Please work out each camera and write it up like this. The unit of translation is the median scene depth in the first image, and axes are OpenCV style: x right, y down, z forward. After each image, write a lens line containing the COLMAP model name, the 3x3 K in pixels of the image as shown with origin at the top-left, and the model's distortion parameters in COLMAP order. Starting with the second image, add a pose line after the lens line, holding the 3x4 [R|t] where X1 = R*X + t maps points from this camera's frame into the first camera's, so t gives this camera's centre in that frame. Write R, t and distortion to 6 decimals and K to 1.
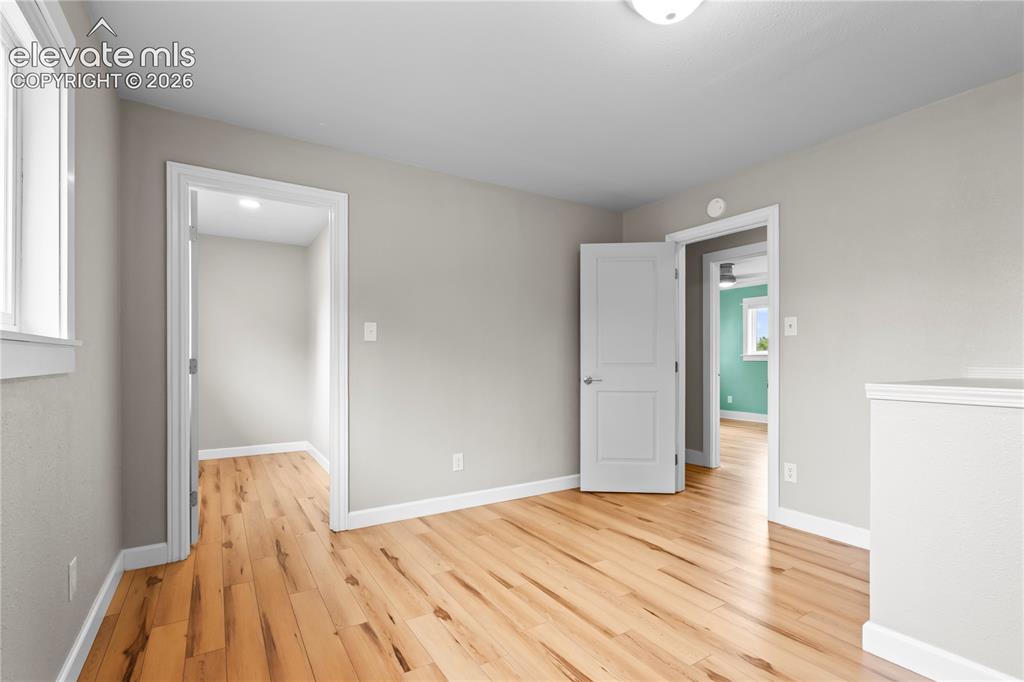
lens RADIAL K [[469.0, 0, 514.7], [0, 469.0, 349.3], [0, 0, 1]] dist [-0.000482, -0.000552]
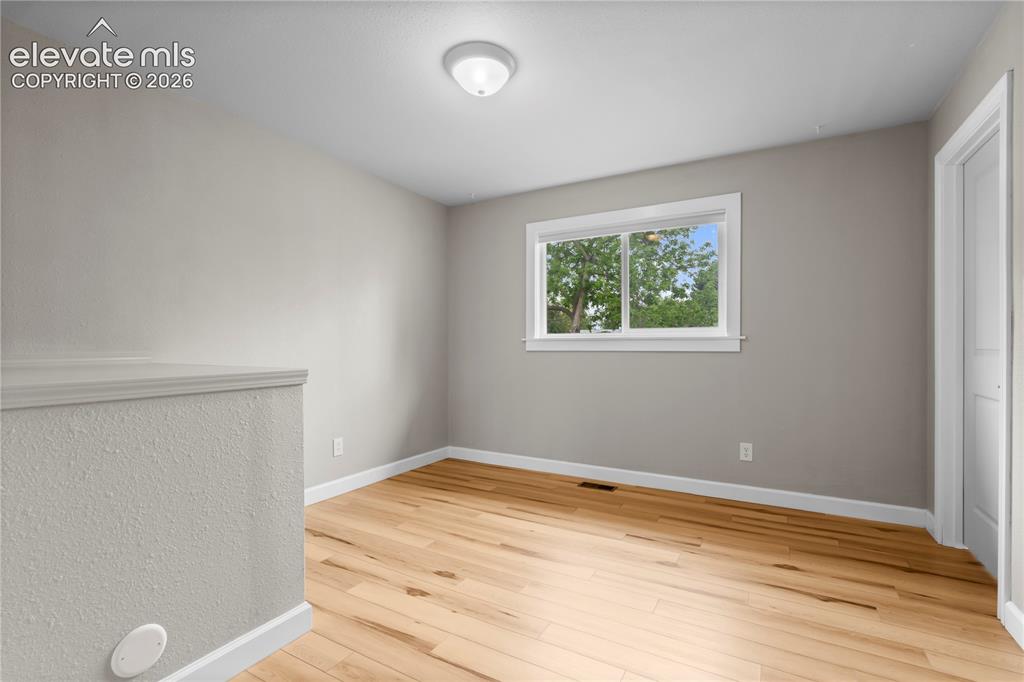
lens RADIAL K [[469.0, 0, 513.6], [0, 469.0, 346.5], [0, 0, 1]] dist [-0.000482, -0.000552]
pose [[-0.882038, 0.001588, -0.471176, 0.797686], [0.006989, 0.999928, -0.009714, 0.037553], [0.471127, -0.011861, -0.881986, 2.020938]]
